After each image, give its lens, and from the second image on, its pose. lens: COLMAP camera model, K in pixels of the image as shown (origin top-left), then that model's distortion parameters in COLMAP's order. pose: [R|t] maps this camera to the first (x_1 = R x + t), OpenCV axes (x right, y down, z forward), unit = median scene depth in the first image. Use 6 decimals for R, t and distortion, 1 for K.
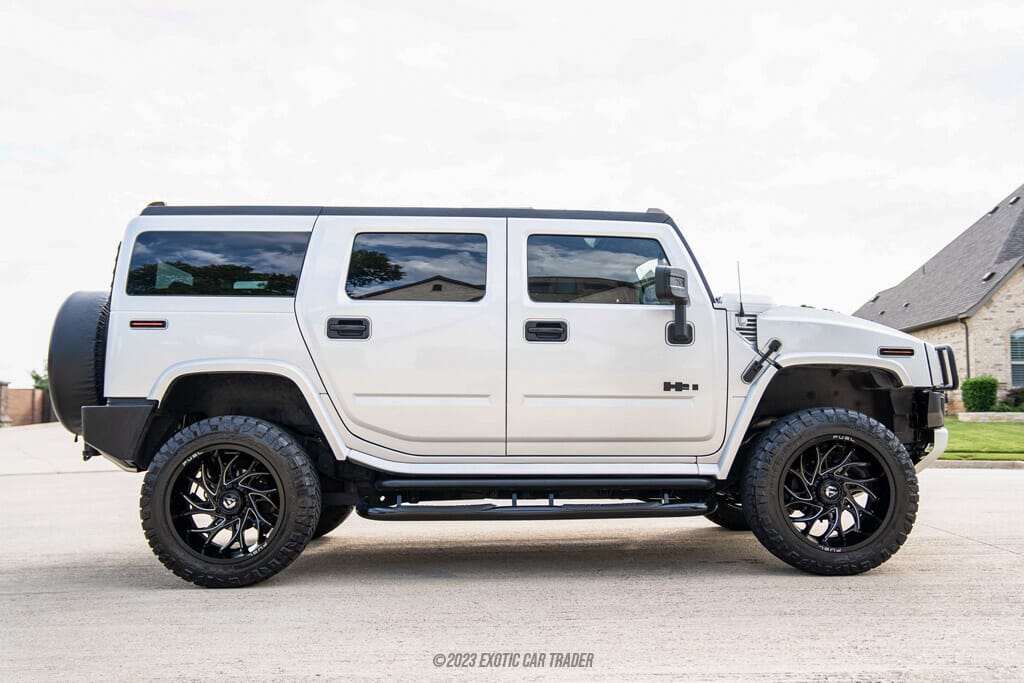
lens RADIAL K [[1001.4, 0, 518.7], [0, 1001.4, 348.7], [0, 0, 1]] dist [-0.002980, 0.000000]
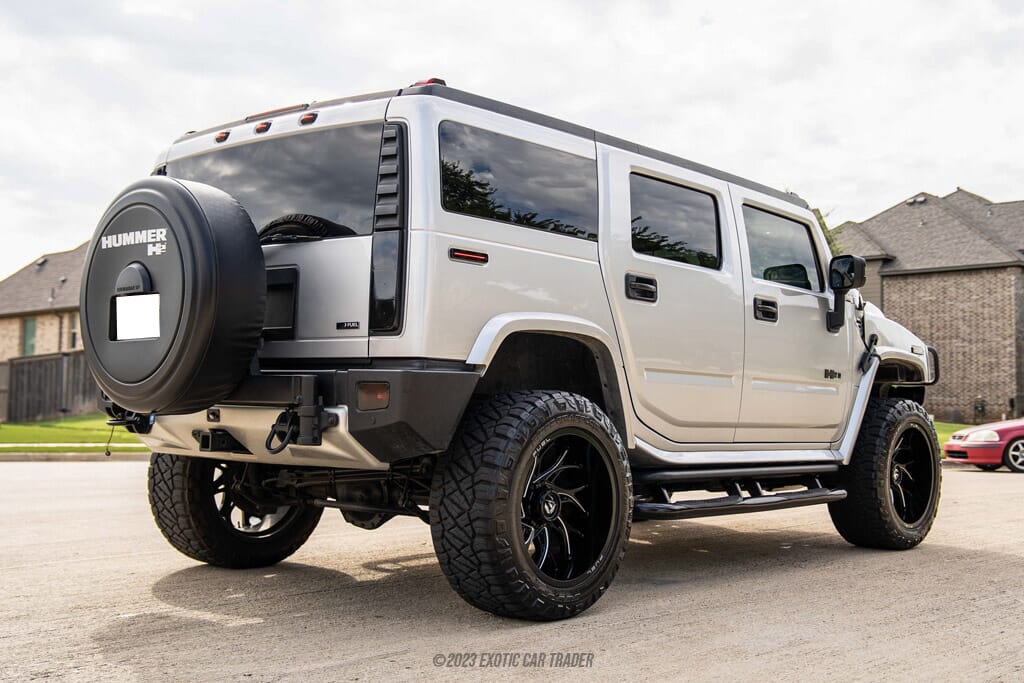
lens RADIAL K [[1160.9, 0, 510.4], [0, 1160.9, 335.6], [0, 0, 1]] dist [-0.045950, 0.000000]
pose [[0.692762, 0.062656, 0.718439, -0.919097], [-0.069414, 0.997386, -0.020050, 0.044507], [-0.717817, -0.035979, 0.695301, 0.411786]]
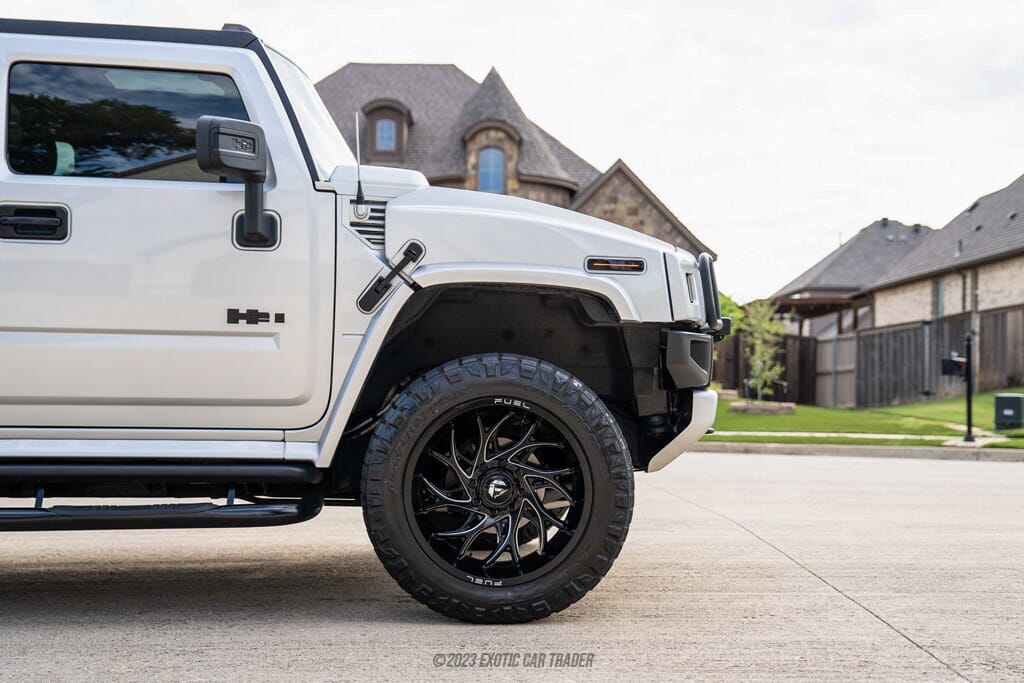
lens RADIAL K [[1457.4, 0, 506.4], [0, 1457.4, 345.7], [0, 0, 1]] dist [0.108620, 0.000000]
pose [[0.999889, 0.011794, 0.009080, 0.306676], [-0.012198, 0.998877, 0.045778, 0.012603], [-0.008530, -0.045884, 0.998910, 0.100578]]
